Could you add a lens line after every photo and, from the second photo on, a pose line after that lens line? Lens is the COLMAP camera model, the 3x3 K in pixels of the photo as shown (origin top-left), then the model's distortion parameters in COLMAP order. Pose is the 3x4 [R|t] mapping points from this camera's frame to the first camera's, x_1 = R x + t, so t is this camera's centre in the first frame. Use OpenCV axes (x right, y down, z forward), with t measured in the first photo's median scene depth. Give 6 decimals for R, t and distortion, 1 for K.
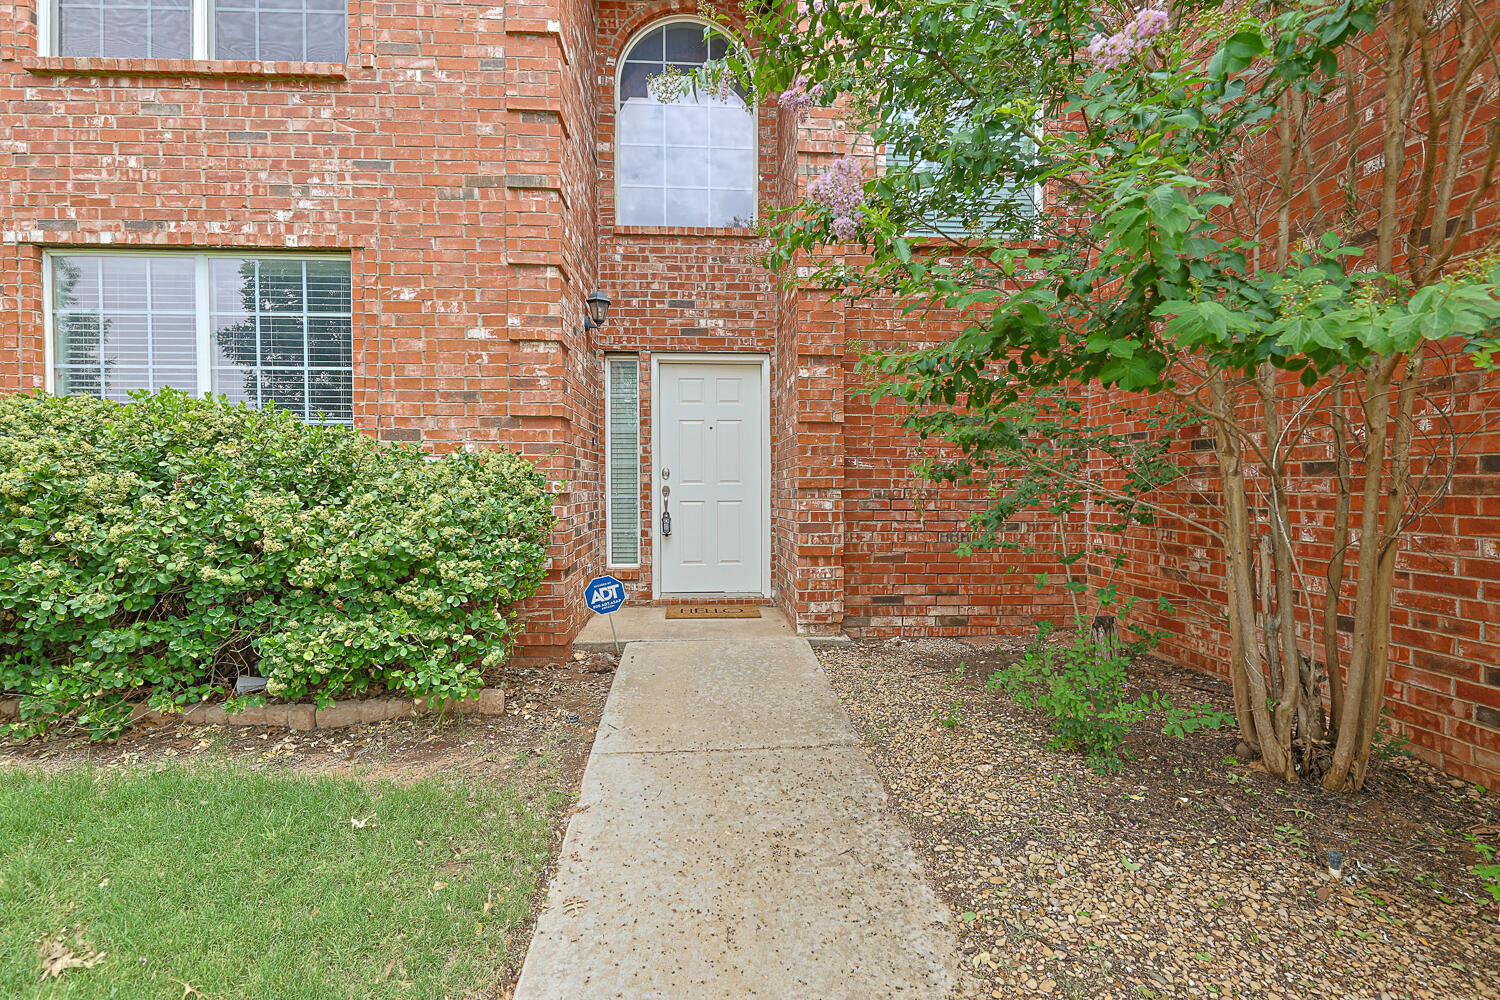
lens RADIAL K [[640.6, 0, 750.0], [0, 640.6, 500.0], [0, 0, 1]] dist [-0.003385, -0.000795]
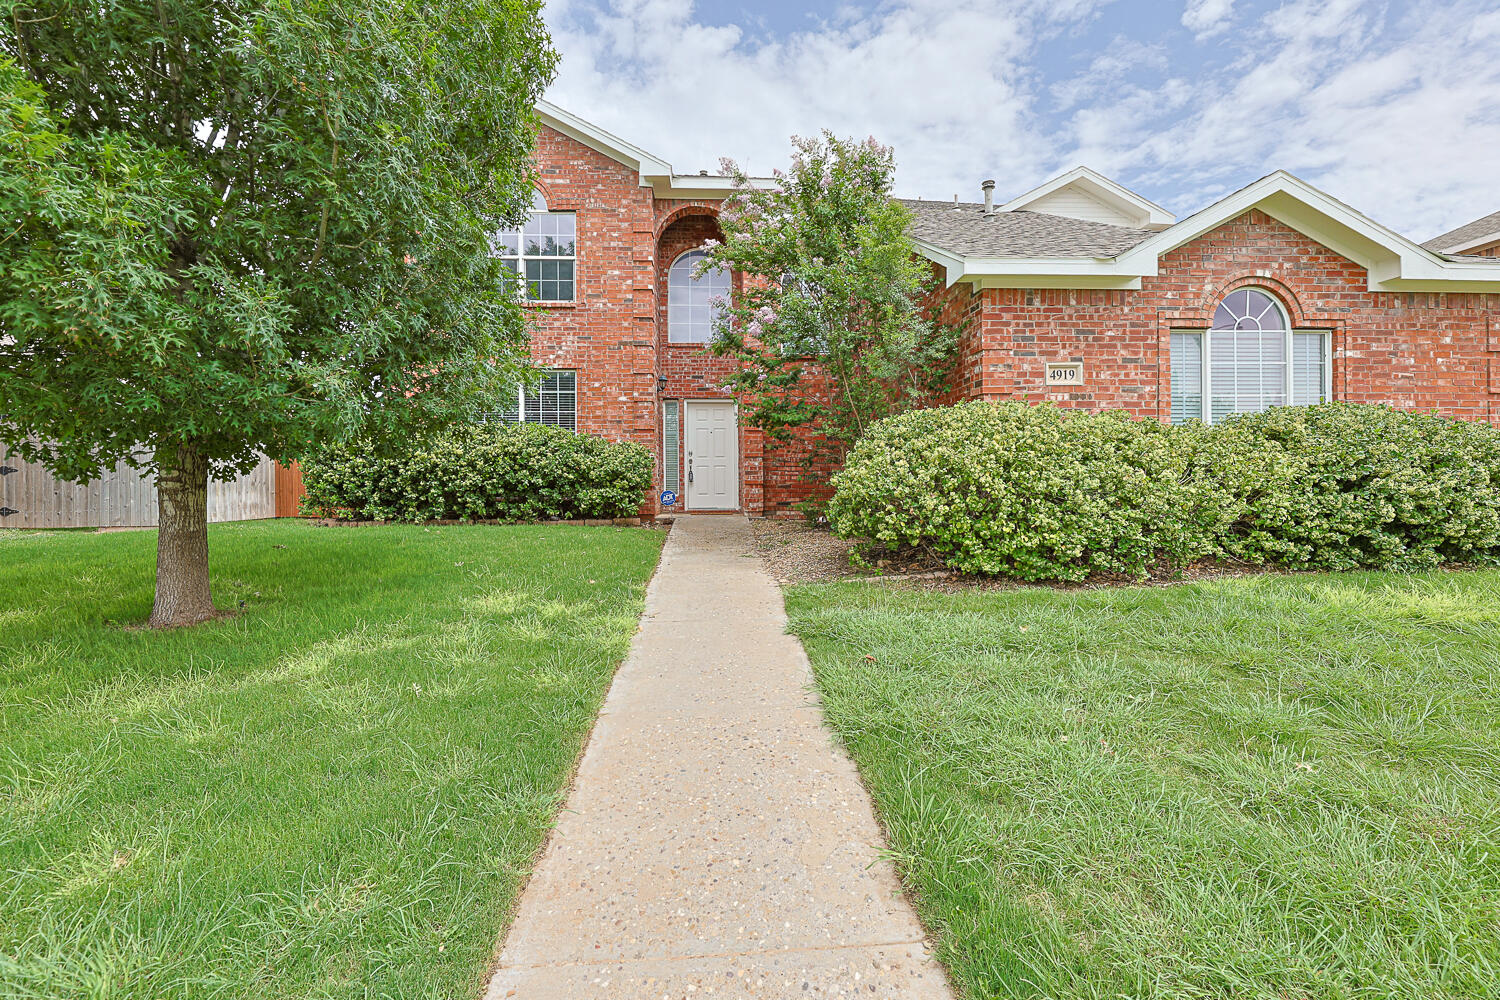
lens RADIAL K [[640.6, 0, 750.0], [0, 640.6, 500.0], [0, 0, 1]] dist [-0.003385, -0.000795]
pose [[0.999621, -0.003037, -0.027345, 0.187032], [0.003036, 0.999995, -0.000068, 0.169547], [0.027345, -0.000015, 0.999626, -1.687401]]
